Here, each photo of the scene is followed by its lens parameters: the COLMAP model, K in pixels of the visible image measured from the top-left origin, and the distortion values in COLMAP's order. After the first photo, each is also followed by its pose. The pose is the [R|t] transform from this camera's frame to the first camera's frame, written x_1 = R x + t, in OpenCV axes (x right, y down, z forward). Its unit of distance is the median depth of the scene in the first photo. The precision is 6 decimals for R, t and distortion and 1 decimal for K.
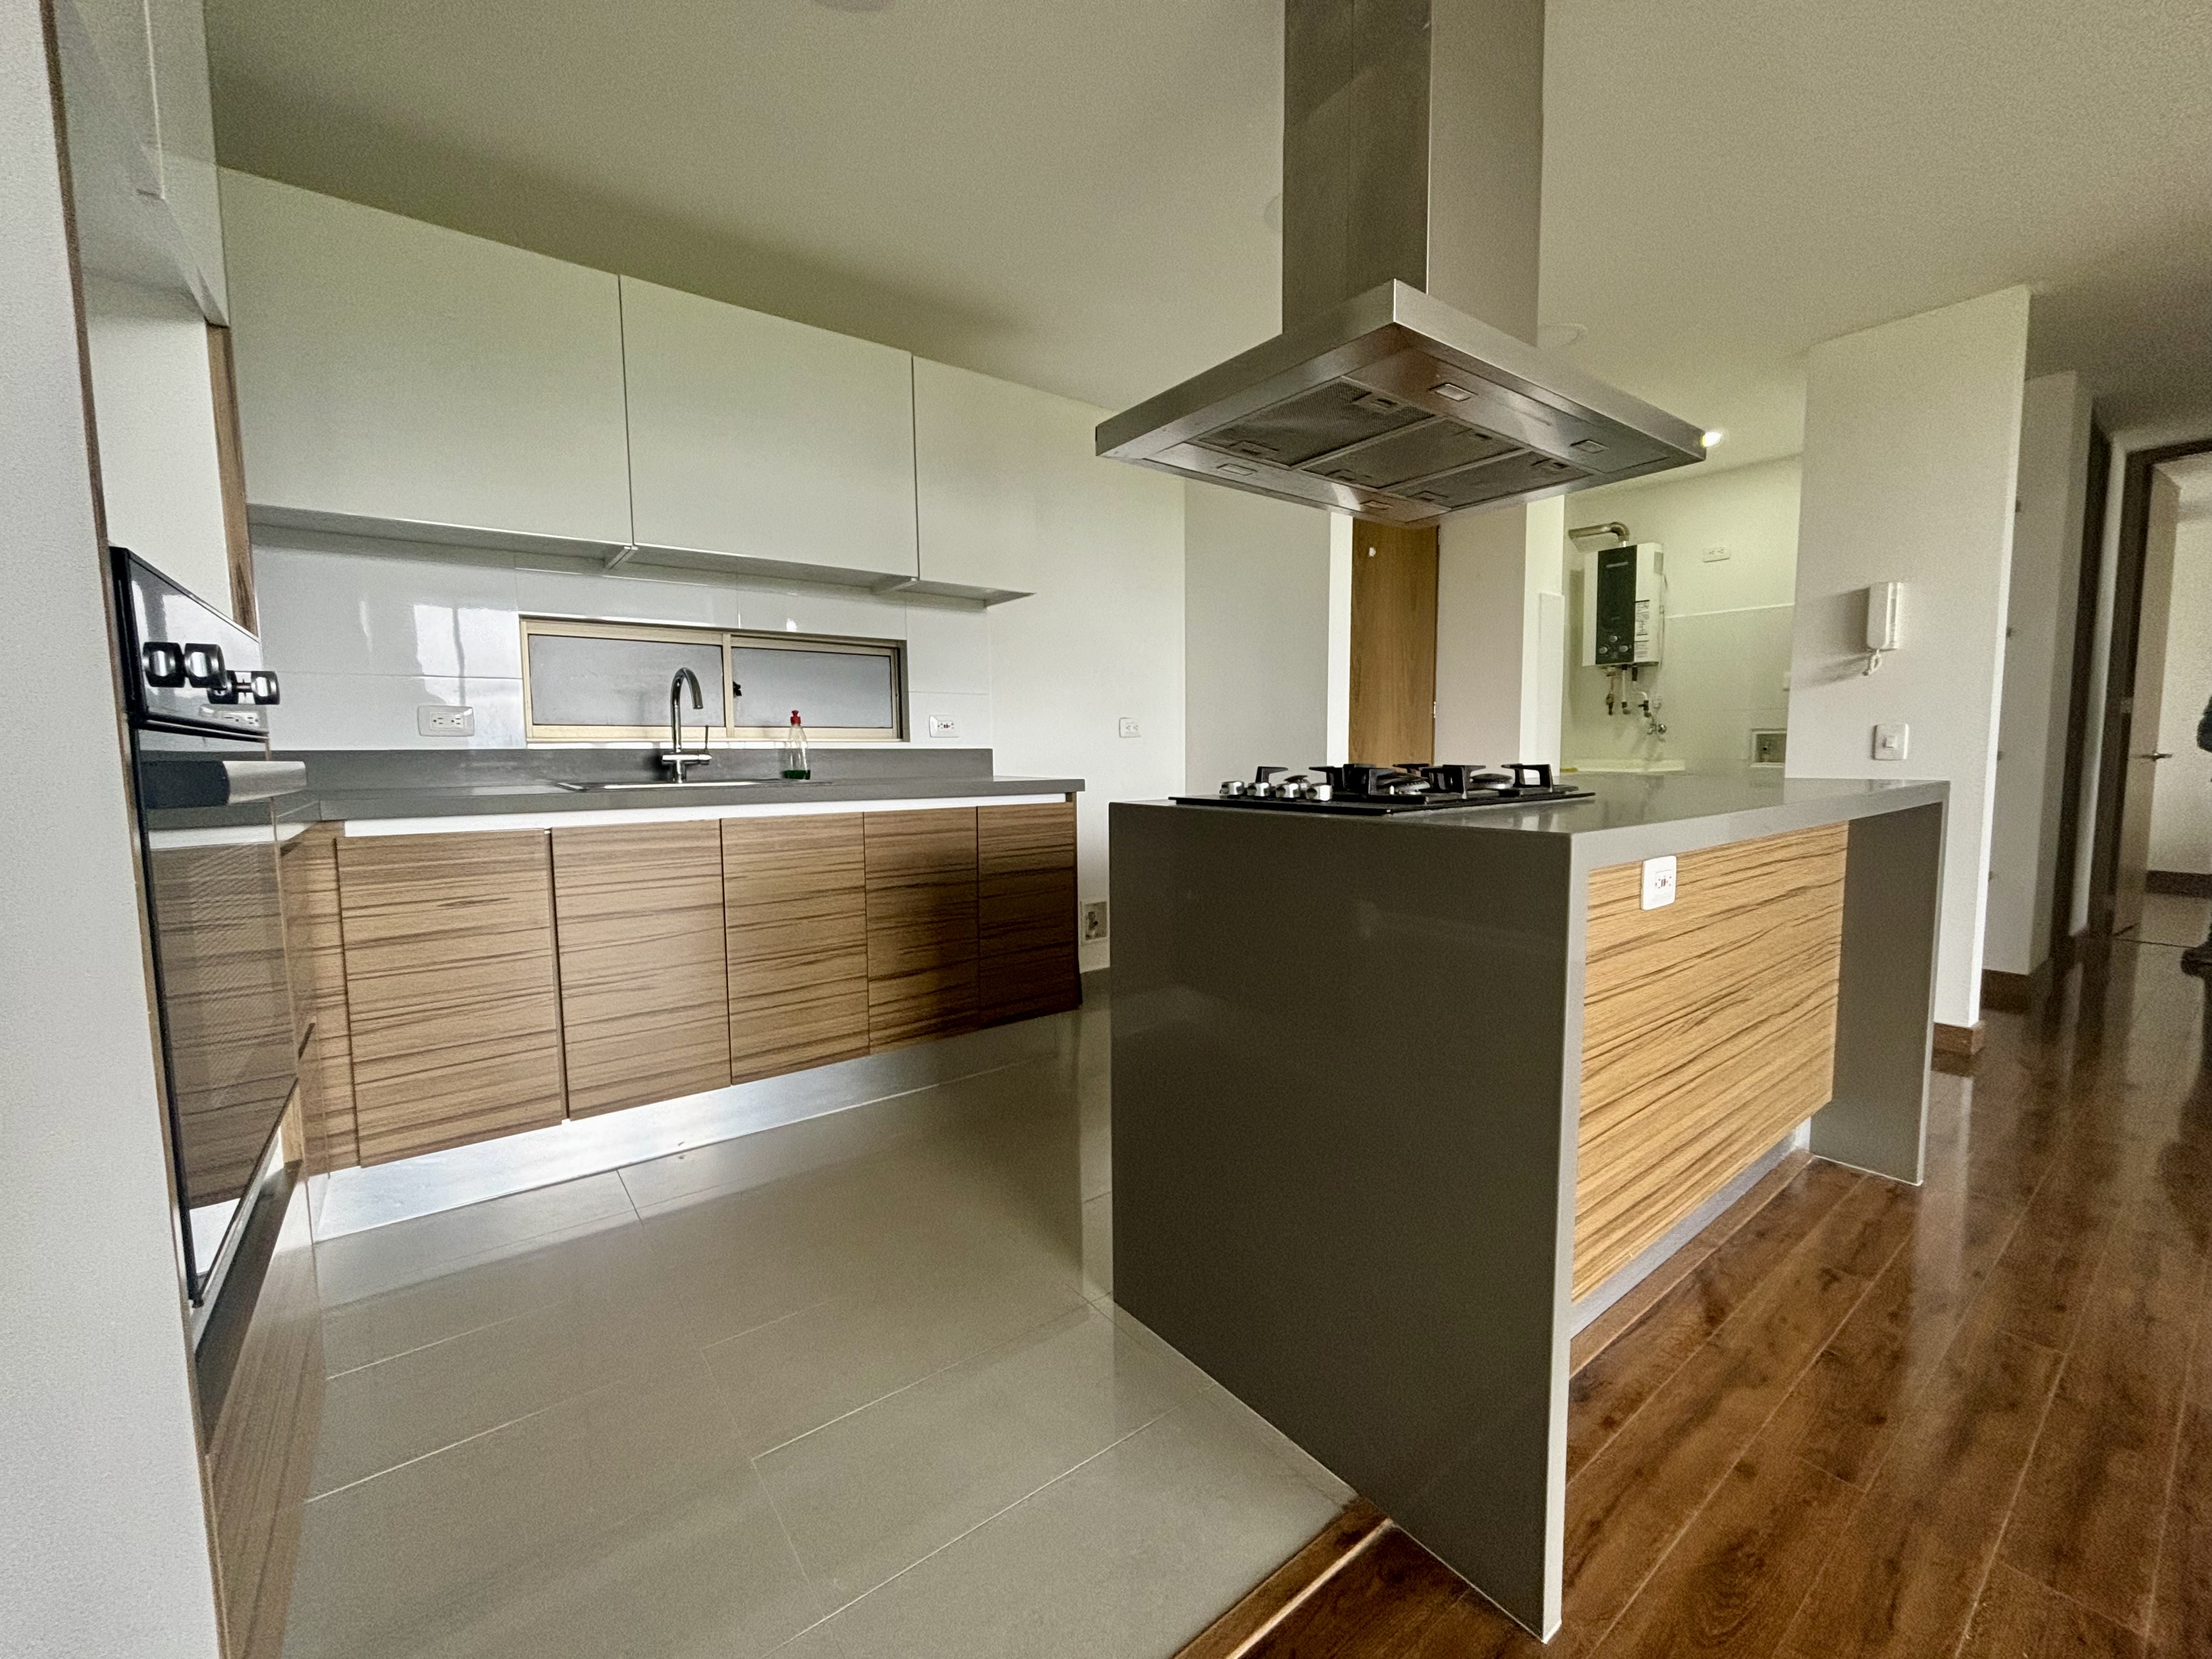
lens RADIAL K [[899.3, 0, 1103.9], [0, 899.3, 834.7], [0, 0, 1]] dist [-0.013141, 0.000374]
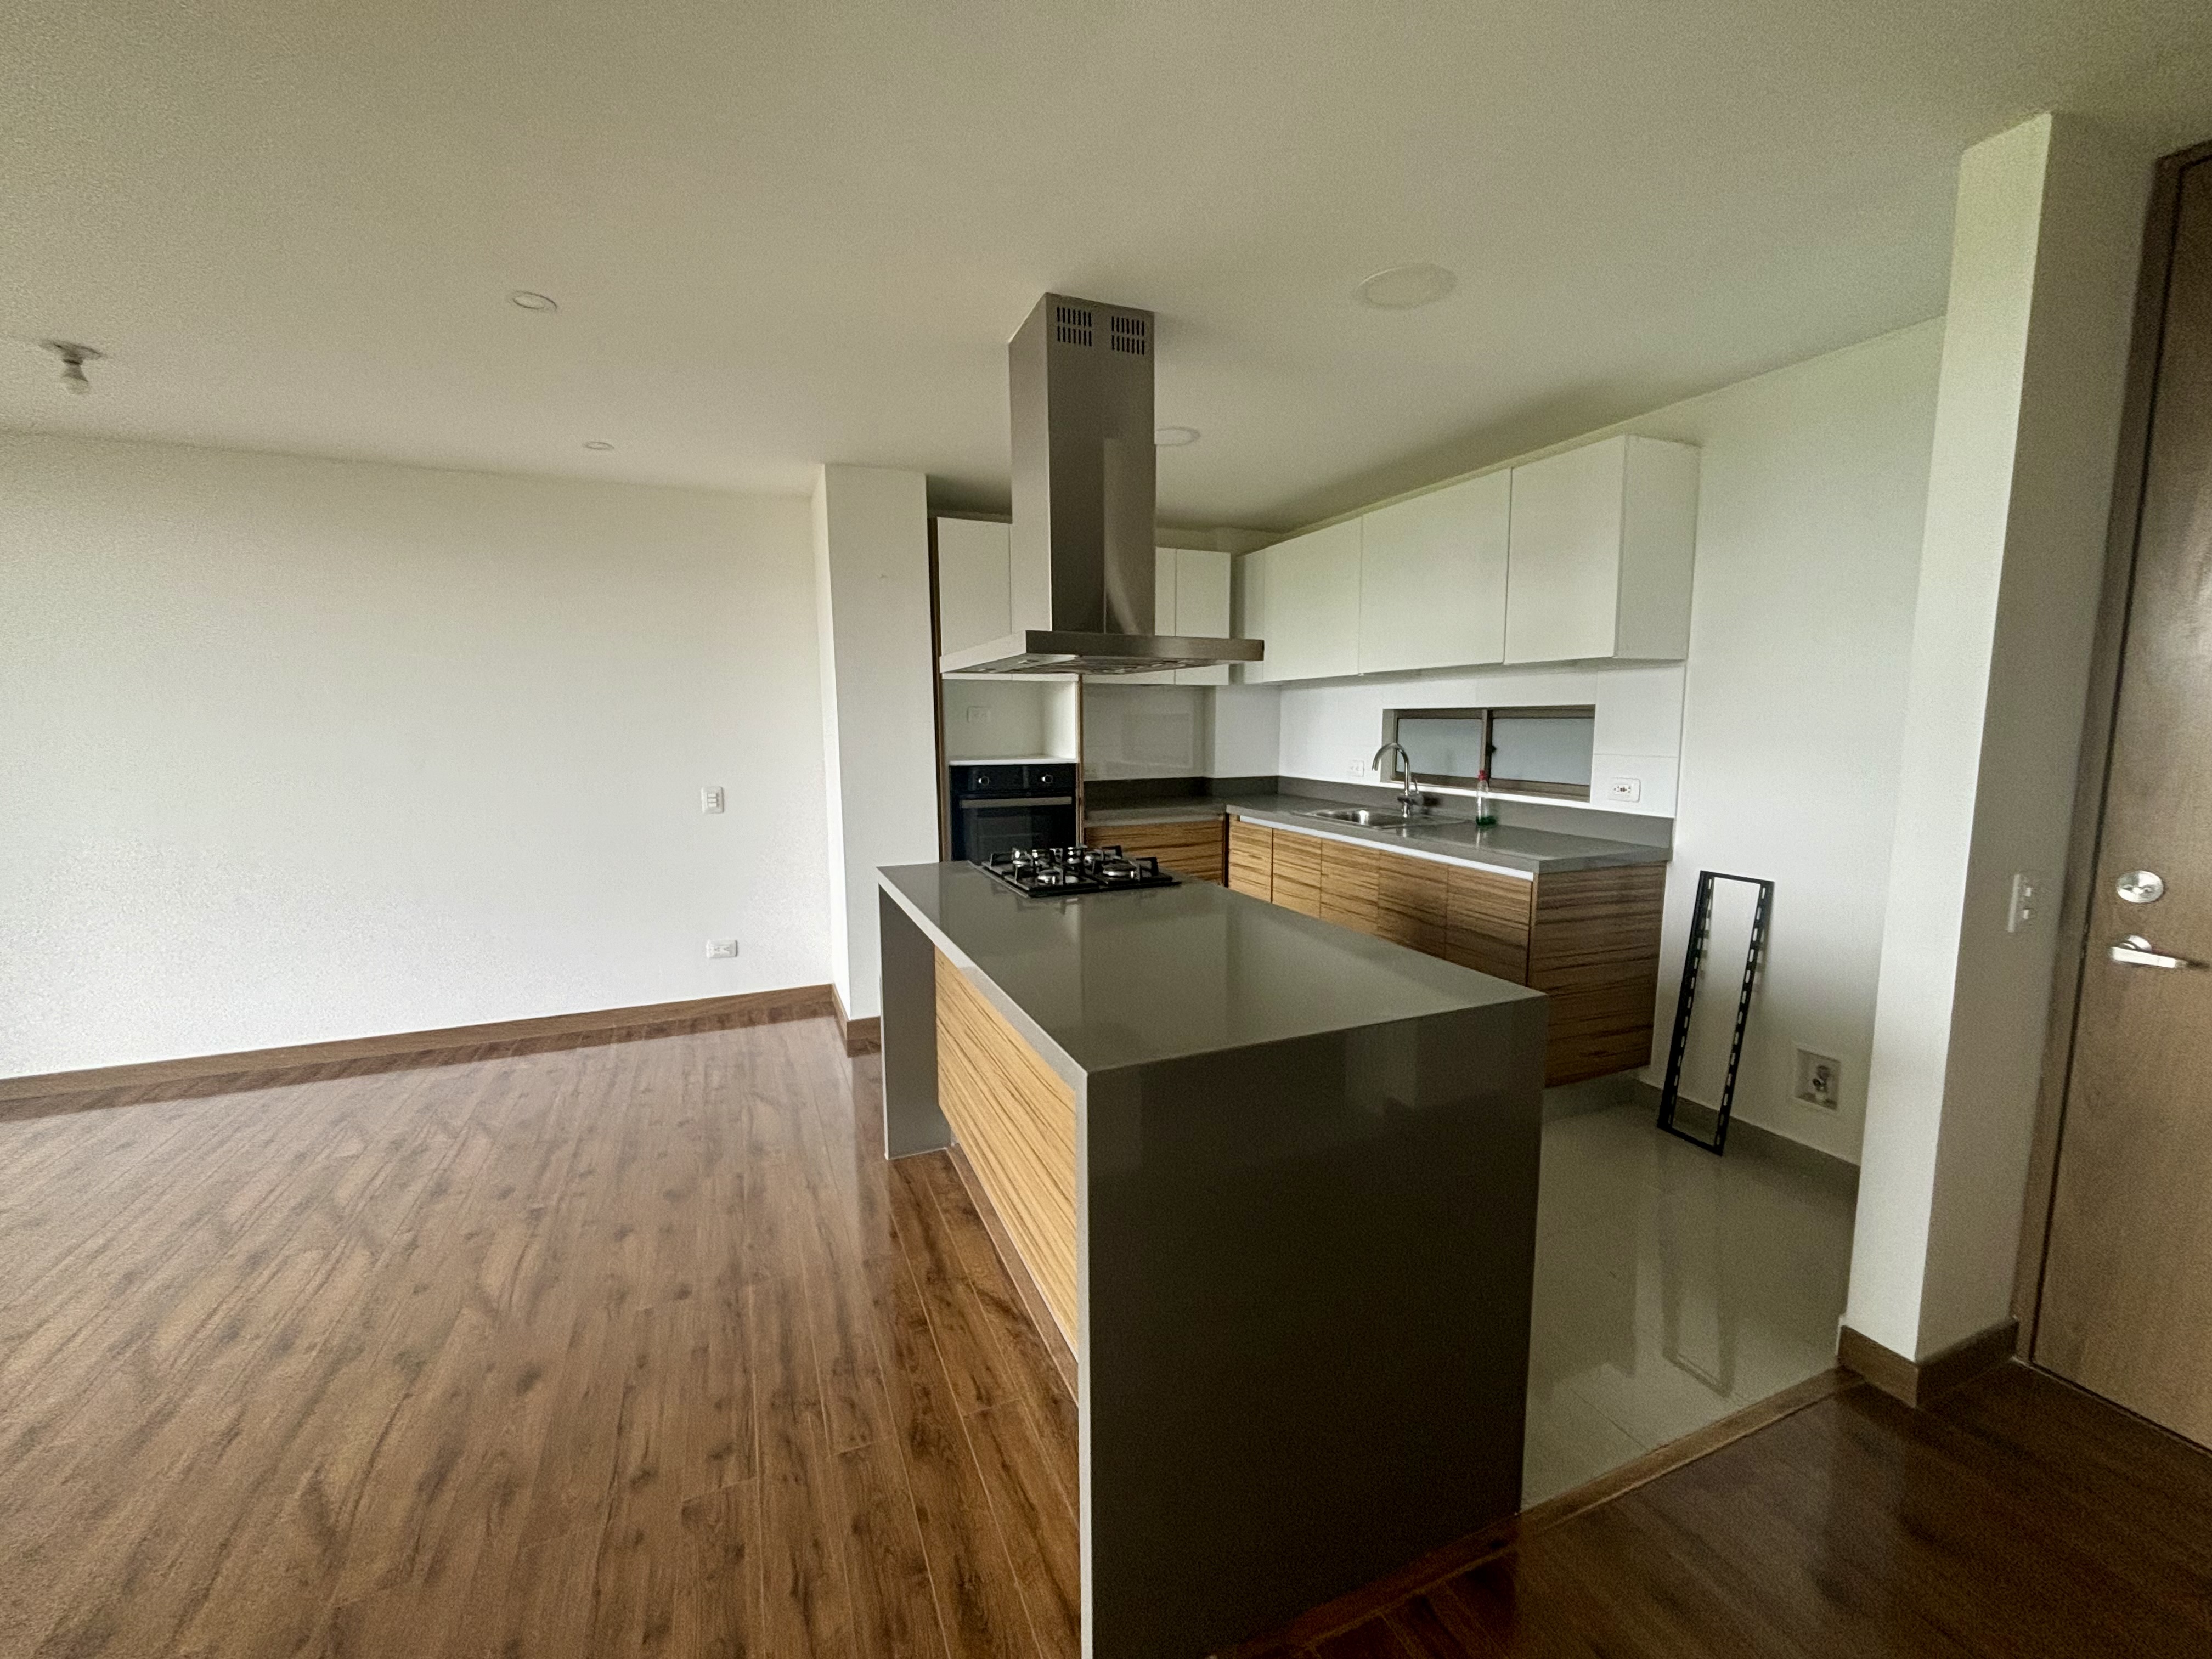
lens RADIAL K [[899.3, 0, 1087.8], [0, 899.3, 828.1], [0, 0, 1]] dist [-0.013141, 0.000374]
pose [[-0.262241, 0.137010, -0.955227, 1.137424], [-0.076235, 0.983835, 0.162042, -0.242164], [0.961986, 0.115315, -0.247557, 0.864346]]
